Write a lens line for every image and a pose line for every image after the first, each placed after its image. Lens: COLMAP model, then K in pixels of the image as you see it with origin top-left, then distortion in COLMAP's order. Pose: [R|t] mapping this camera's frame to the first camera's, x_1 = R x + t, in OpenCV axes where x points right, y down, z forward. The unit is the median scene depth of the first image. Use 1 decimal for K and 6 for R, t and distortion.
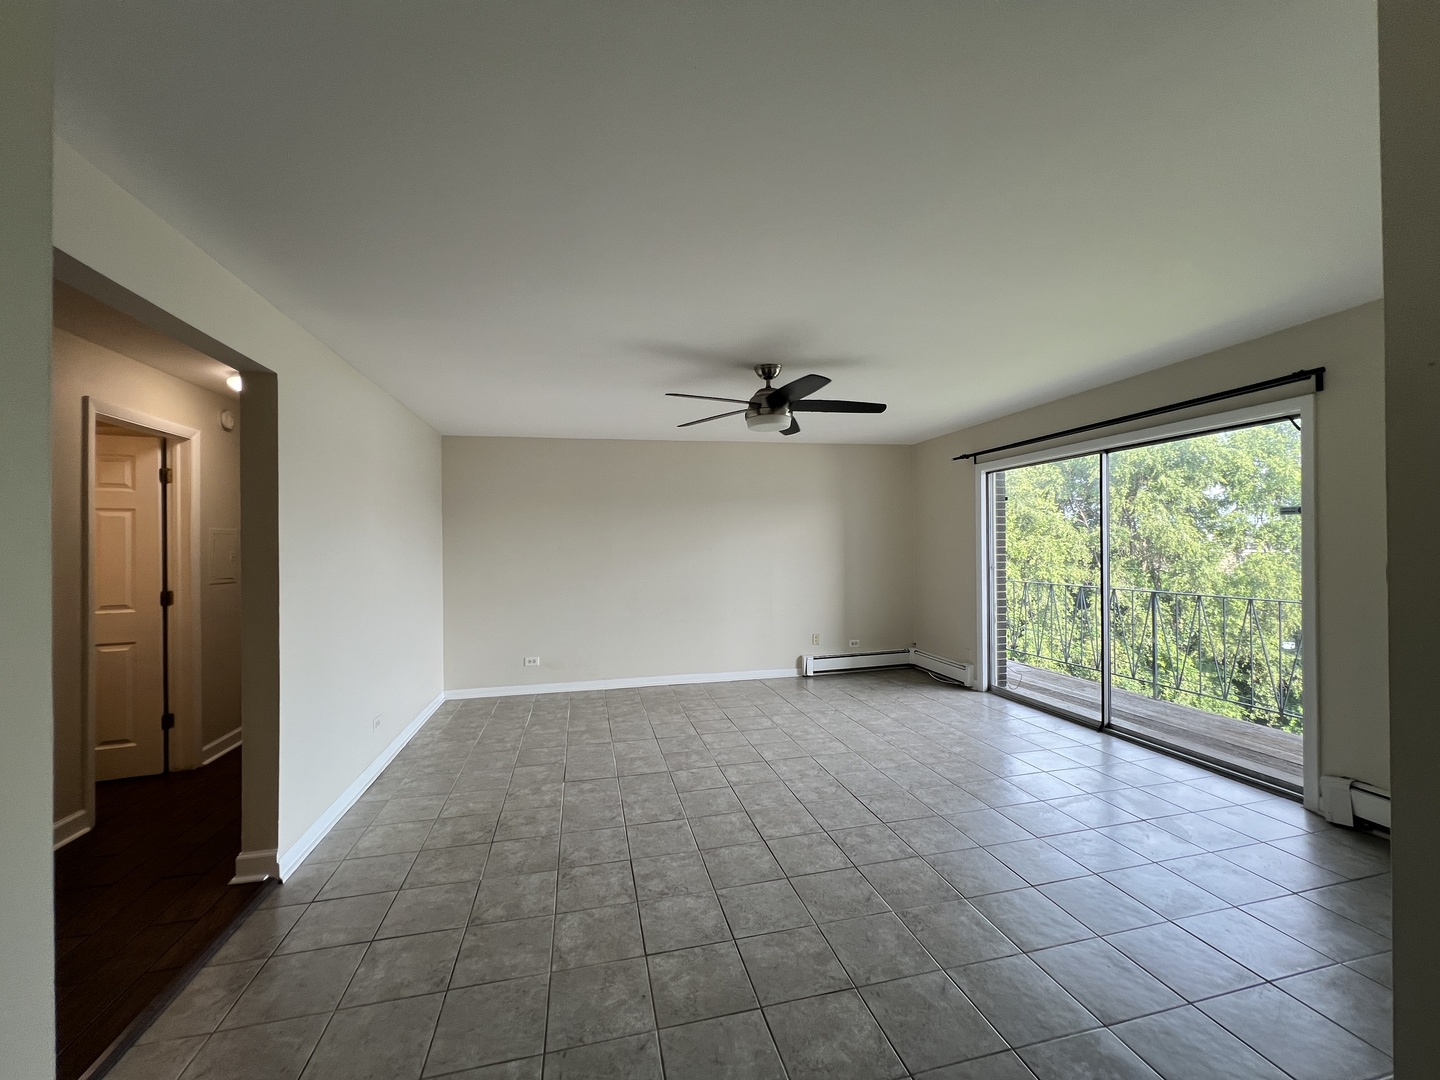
lens RADIAL K [[572.6, 0, 719.4], [0, 572.6, 542.9], [0, 0, 1]] dist [-0.001039, 0.000911]
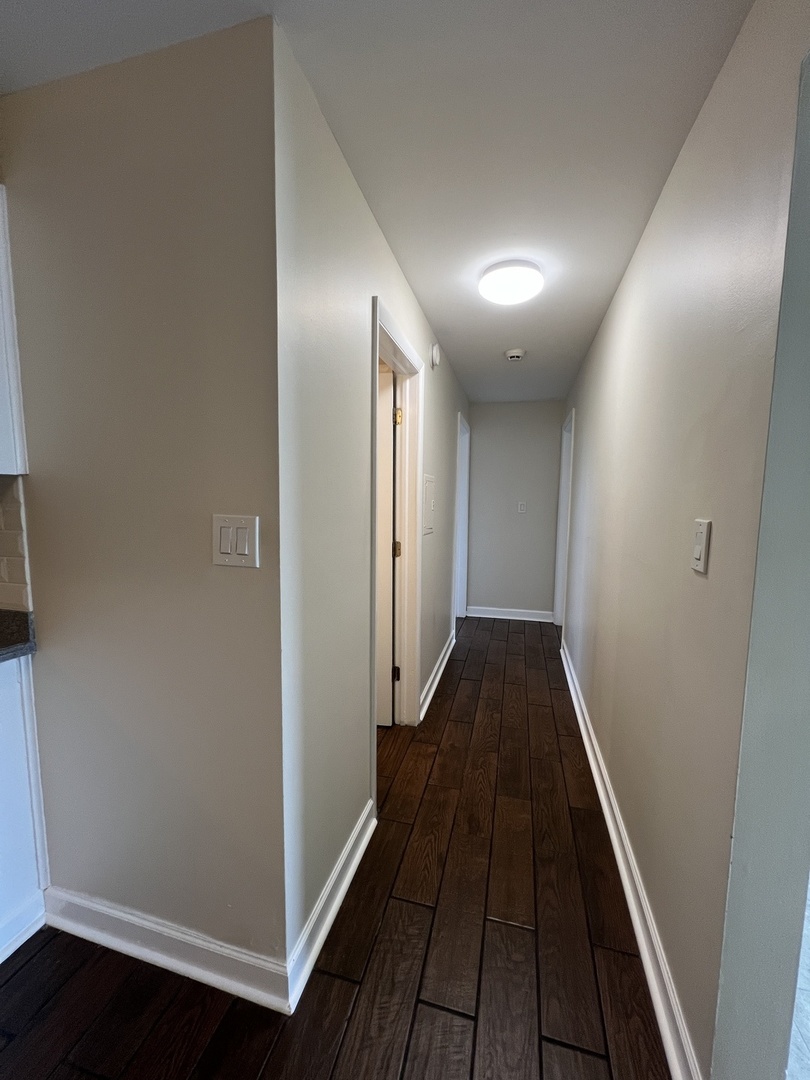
lens RADIAL K [[429.5, 0, 405.2], [0, 429.5, 539.7], [0, 0, 1]] dist [-0.001039, 0.000911]
pose [[0.883572, 0.064790, -0.463792, -0.609572], [-0.014192, 0.993633, 0.111769, 0.001813], [0.468080, -0.092174, 0.878866, 0.376581]]
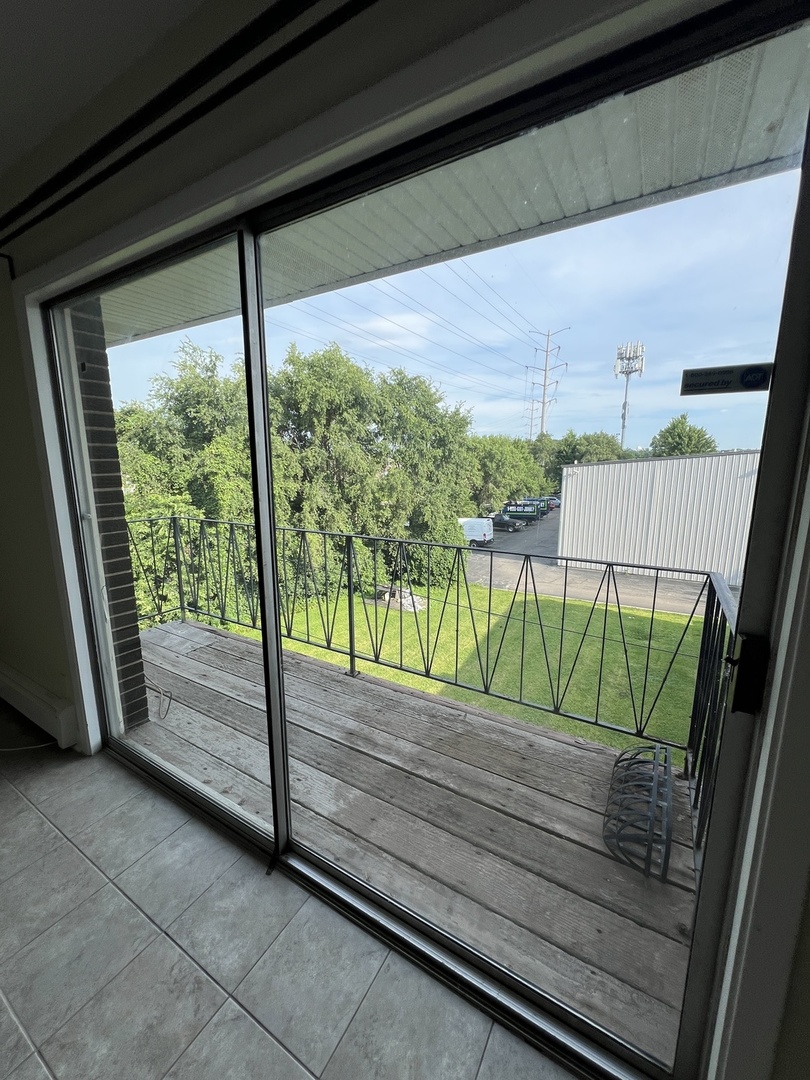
lens RADIAL K [[429.5, 0, 406.8], [0, 429.5, 537.7], [0, 0, 1]] dist [-0.001039, 0.000911]
pose [[0.694877, -0.119585, 0.709116, 0.586735], [-0.009215, 0.984515, 0.175059, -0.009655], [-0.719070, -0.128179, 0.683015, 0.793504]]
